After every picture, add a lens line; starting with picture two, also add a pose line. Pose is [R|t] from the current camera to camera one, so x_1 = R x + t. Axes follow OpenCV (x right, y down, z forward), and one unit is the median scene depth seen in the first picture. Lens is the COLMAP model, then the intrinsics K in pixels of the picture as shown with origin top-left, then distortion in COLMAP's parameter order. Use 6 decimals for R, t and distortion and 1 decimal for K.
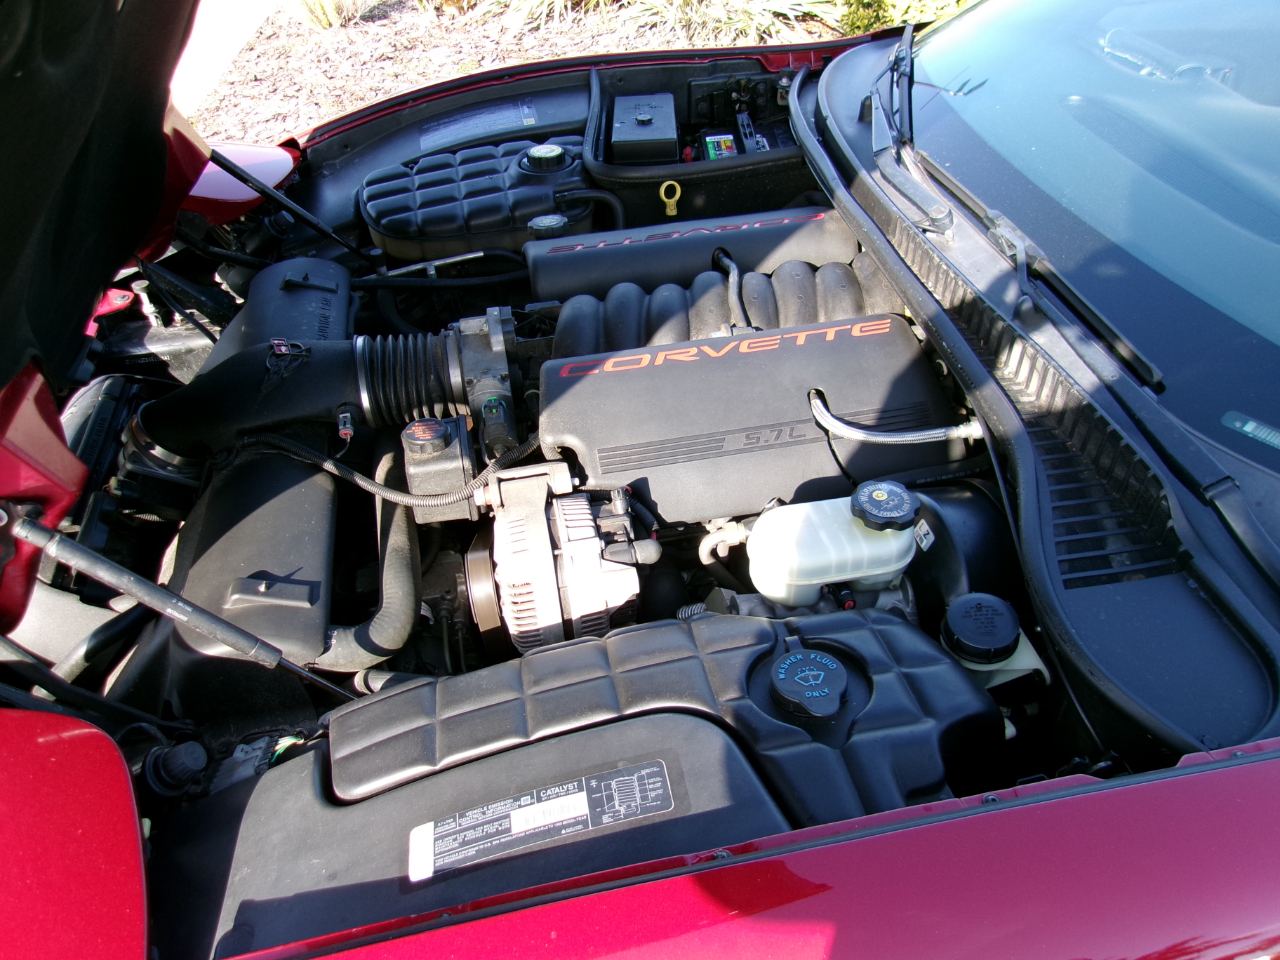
lens RADIAL K [[993.4, 0, 640.1], [0, 993.4, 492.8], [0, 0, 1]] dist [-0.038956, 0.058791]
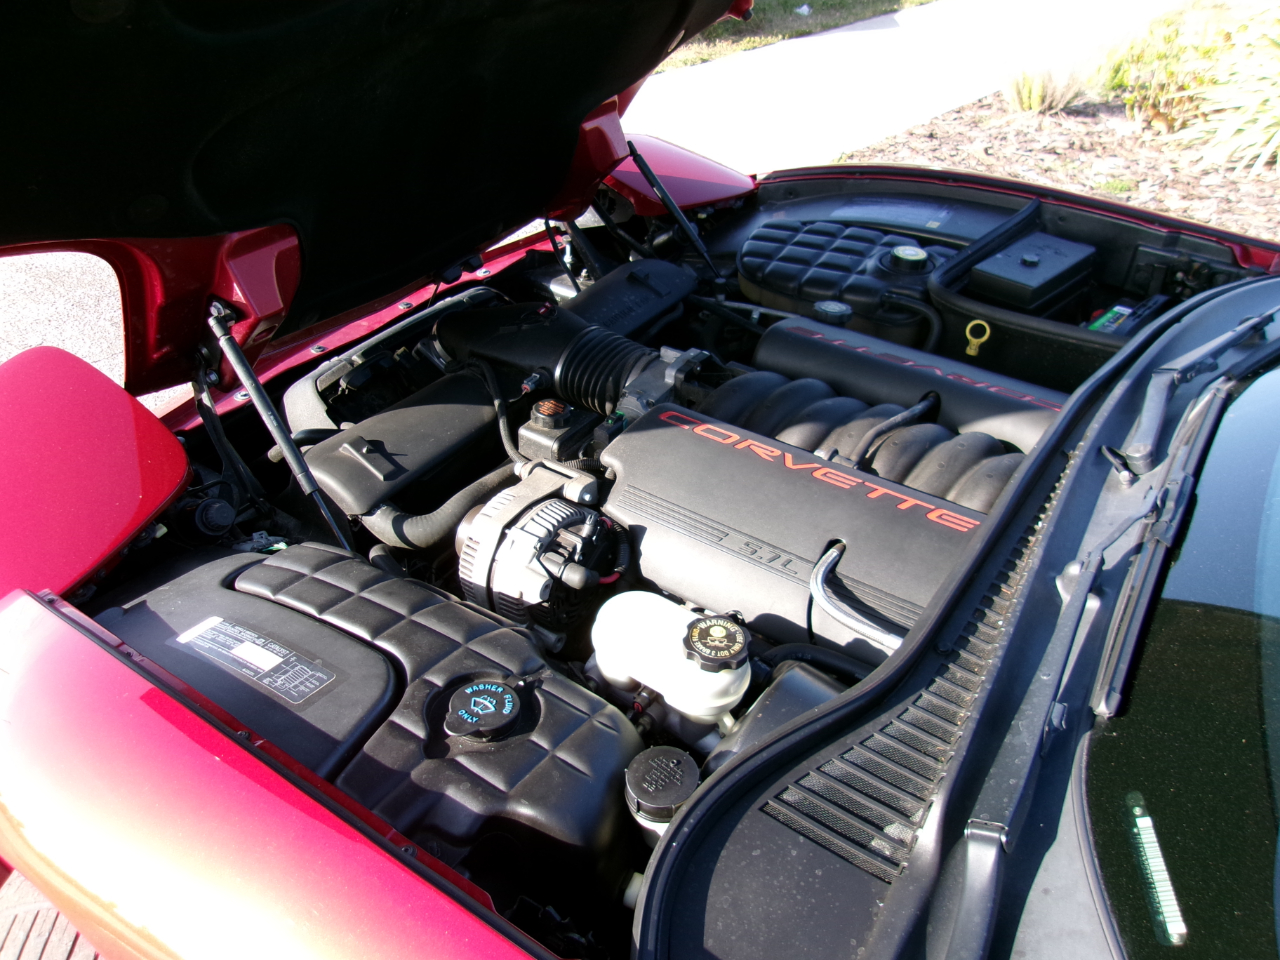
lens RADIAL K [[993.4, 0, 640.1], [0, 993.4, 492.8], [0, 0, 1]] dist [-0.038956, 0.058791]
pose [[0.701991, 0.460664, -0.543136, 0.499264], [-0.490512, 0.865651, 0.100233, -0.134483], [0.516340, 0.196052, 0.833640, 0.088867]]
